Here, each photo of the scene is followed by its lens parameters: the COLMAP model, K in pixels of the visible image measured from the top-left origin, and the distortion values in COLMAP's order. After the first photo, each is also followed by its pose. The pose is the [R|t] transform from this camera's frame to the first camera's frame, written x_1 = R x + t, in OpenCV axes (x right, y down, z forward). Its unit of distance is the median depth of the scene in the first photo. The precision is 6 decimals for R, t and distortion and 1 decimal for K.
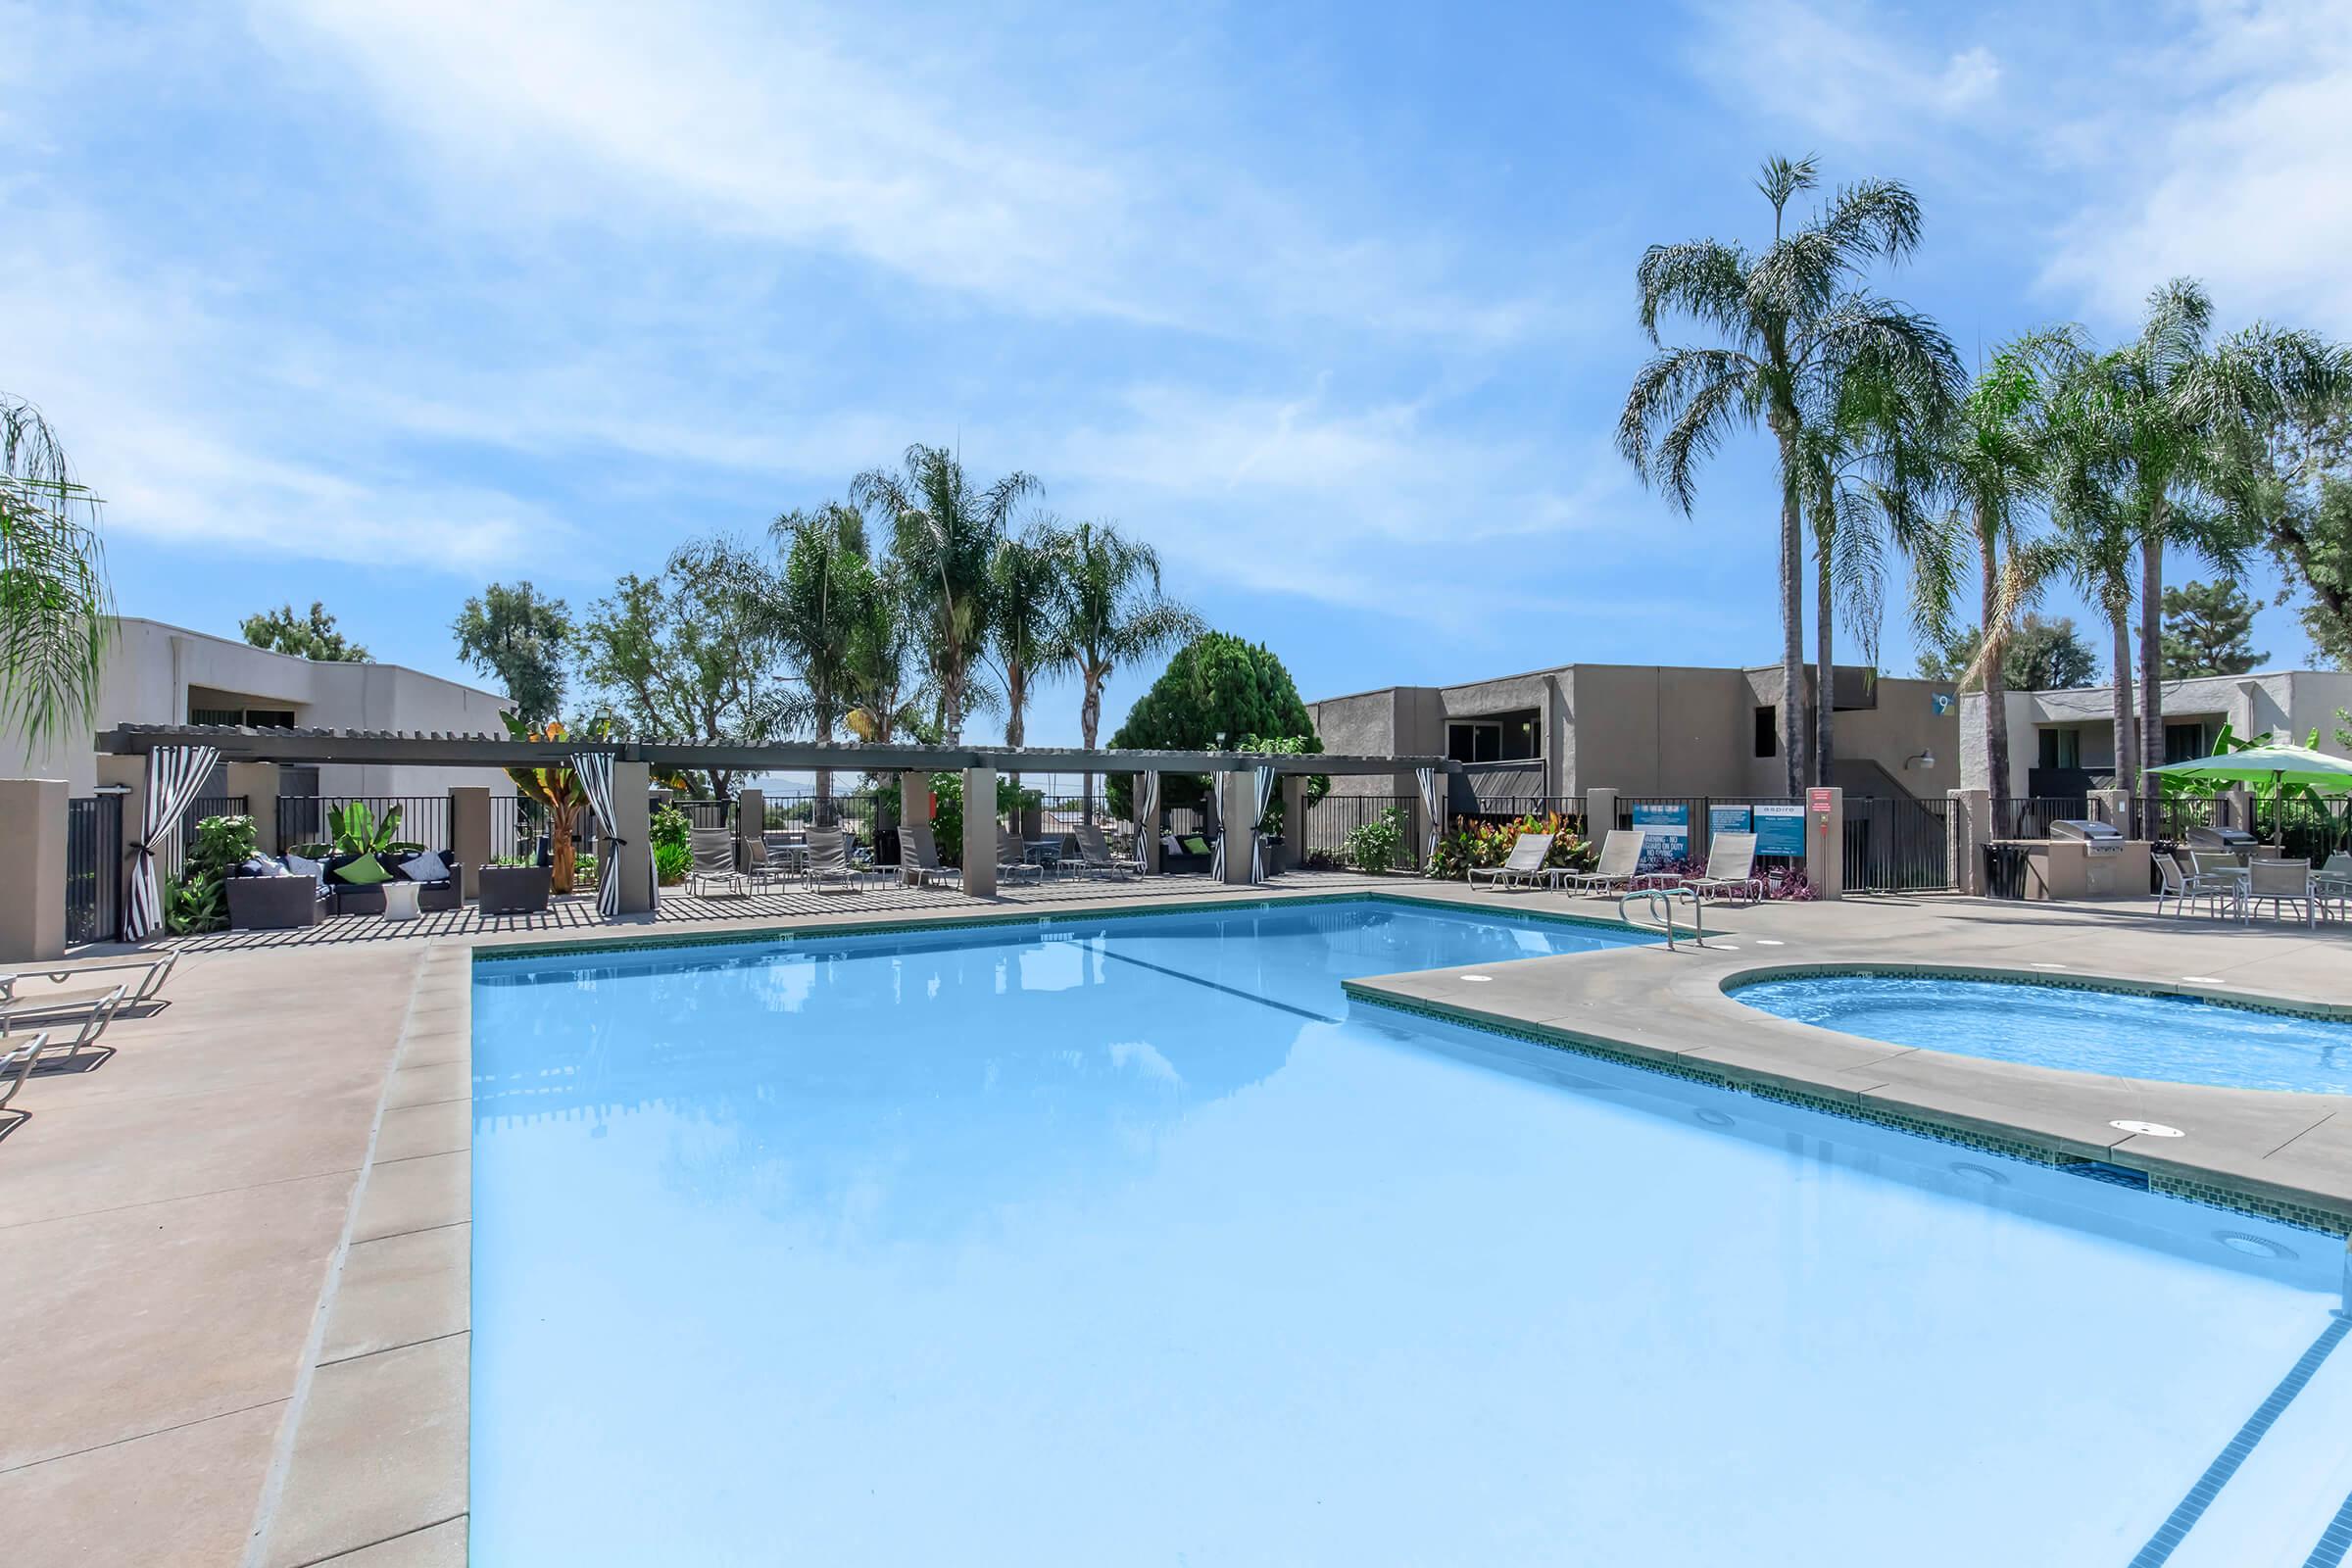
lens RADIAL K [[1057.0, 0, 1184.6], [0, 1057.0, 821.0], [0, 0, 1]] dist [0.001086, -0.000015]
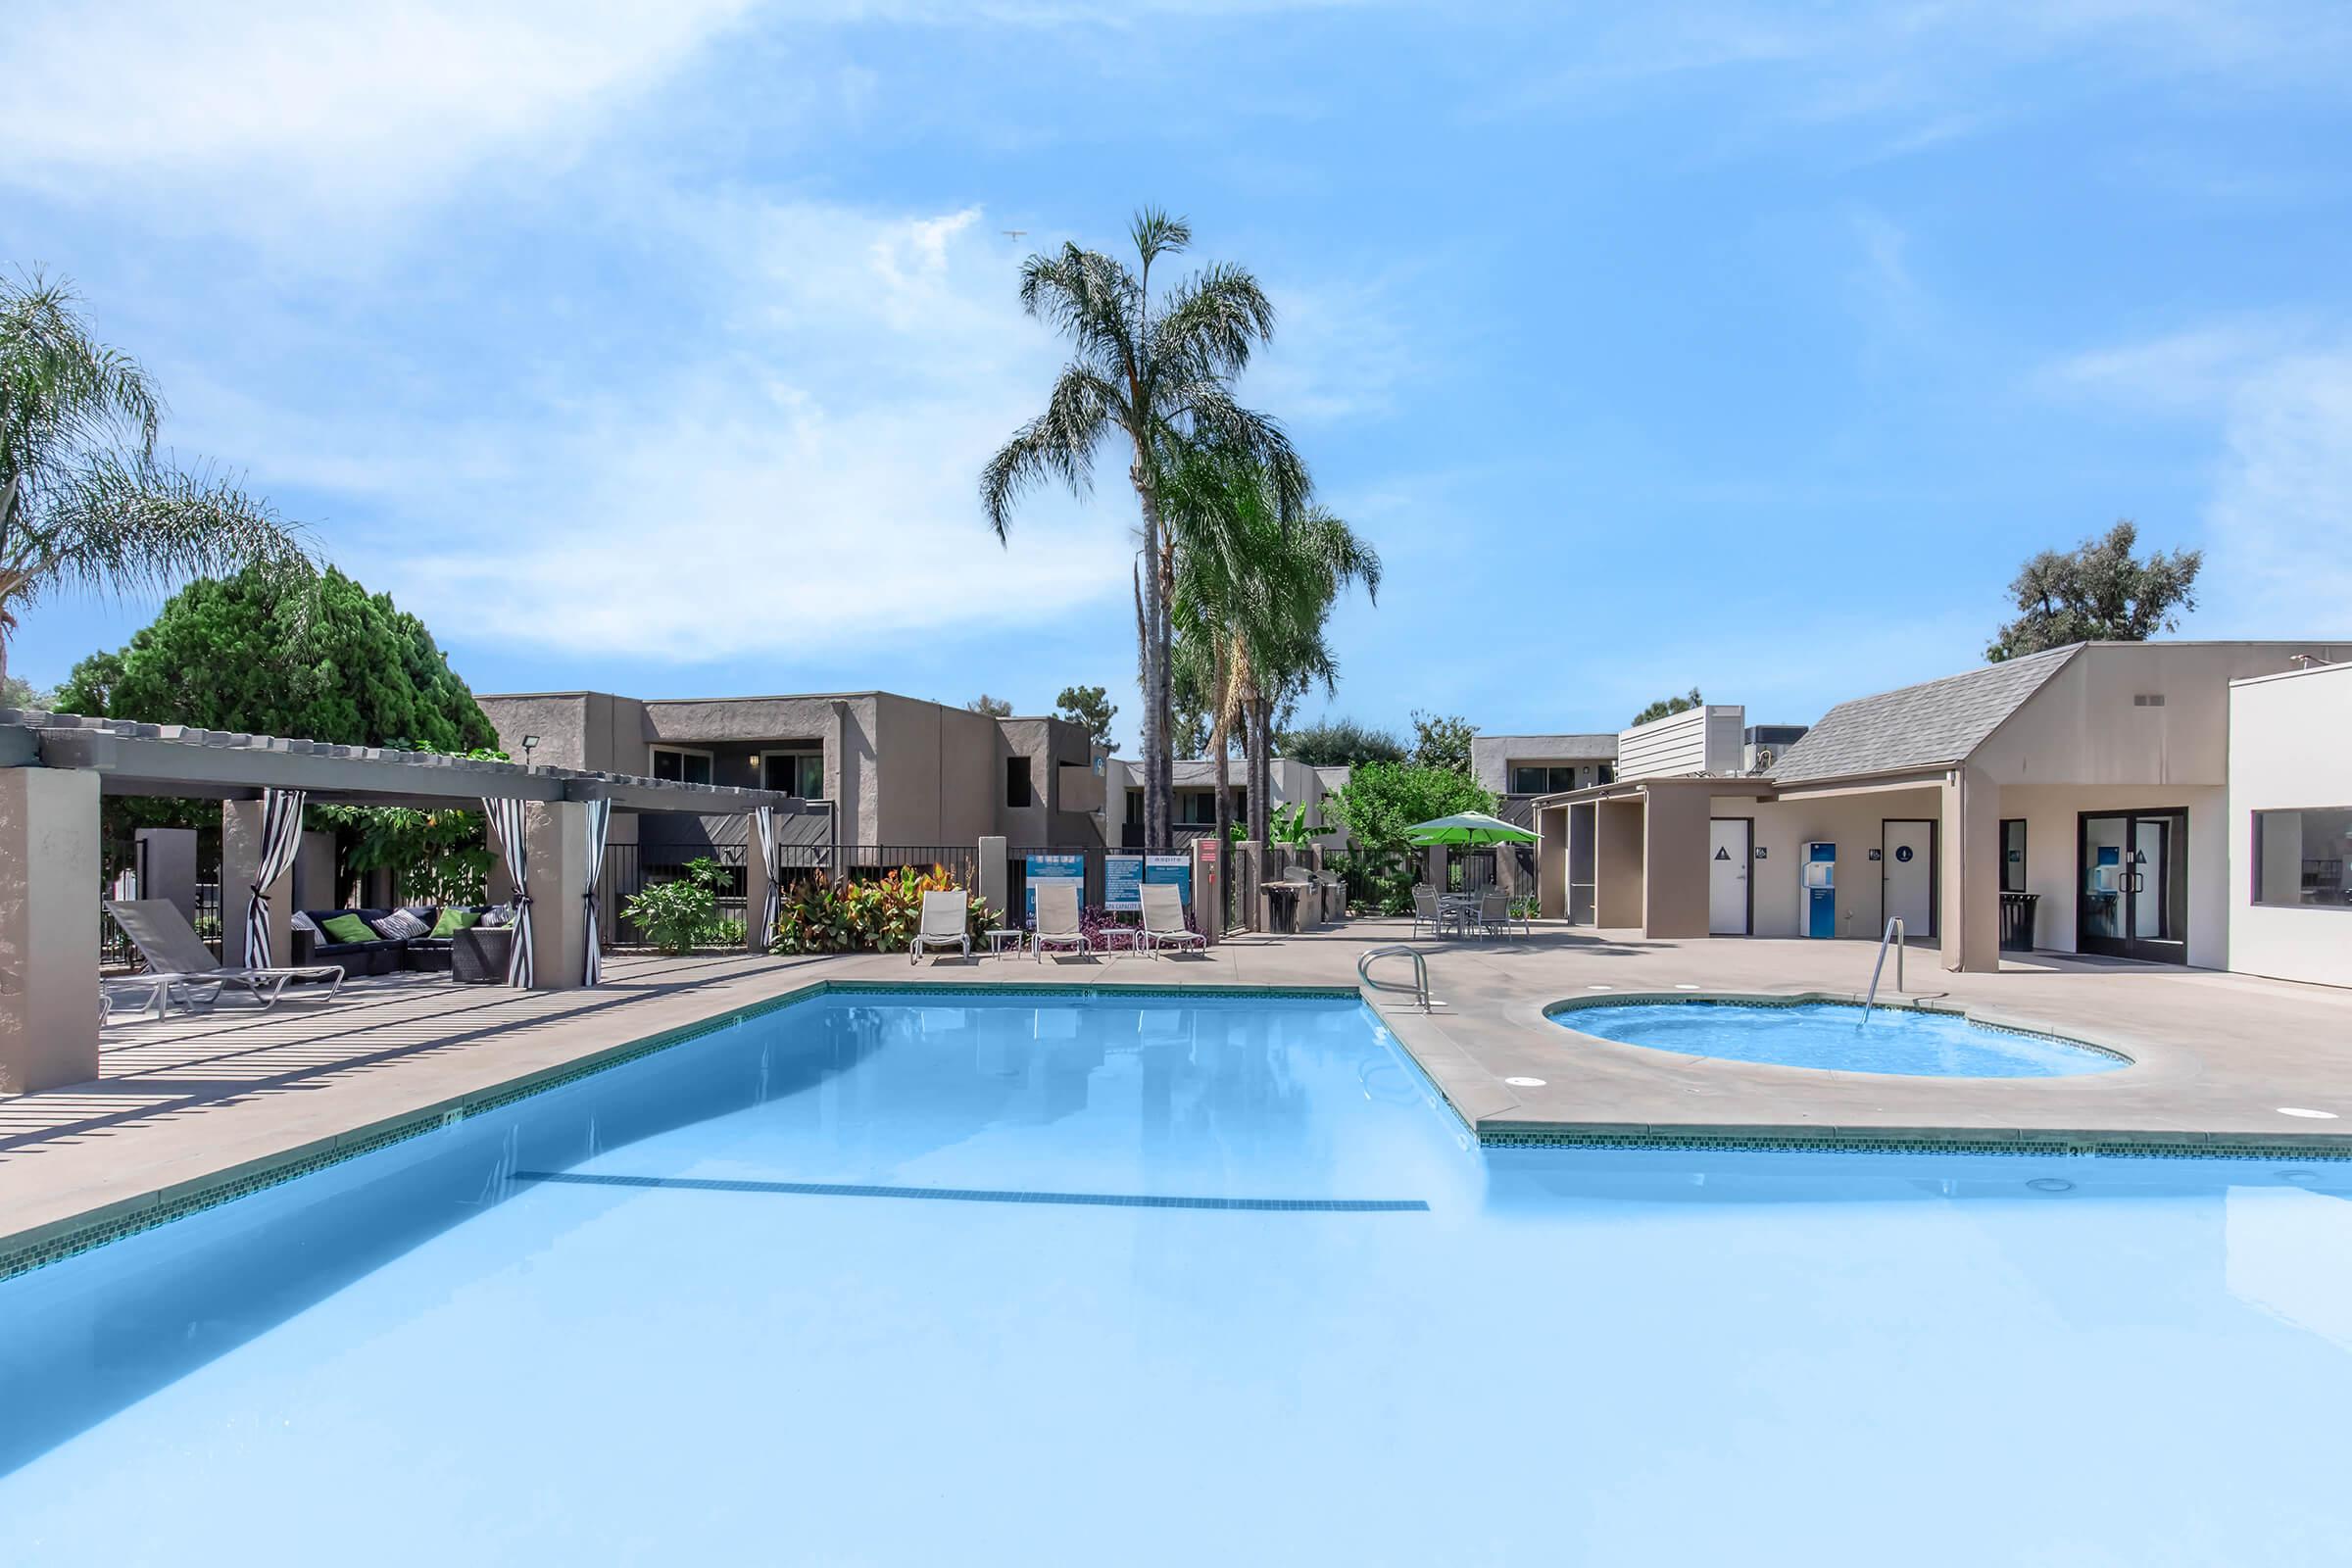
lens RADIAL K [[1054.9, 0, 1171.7], [0, 1054.9, 887.0], [0, 0, 1]] dist [0.004381, 0.000474]
pose [[0.567939, -0.028744, 0.822568, -0.205039], [0.013662, 0.999582, 0.025496, -0.007746], [-0.822957, -0.003242, 0.568094, 0.309997]]
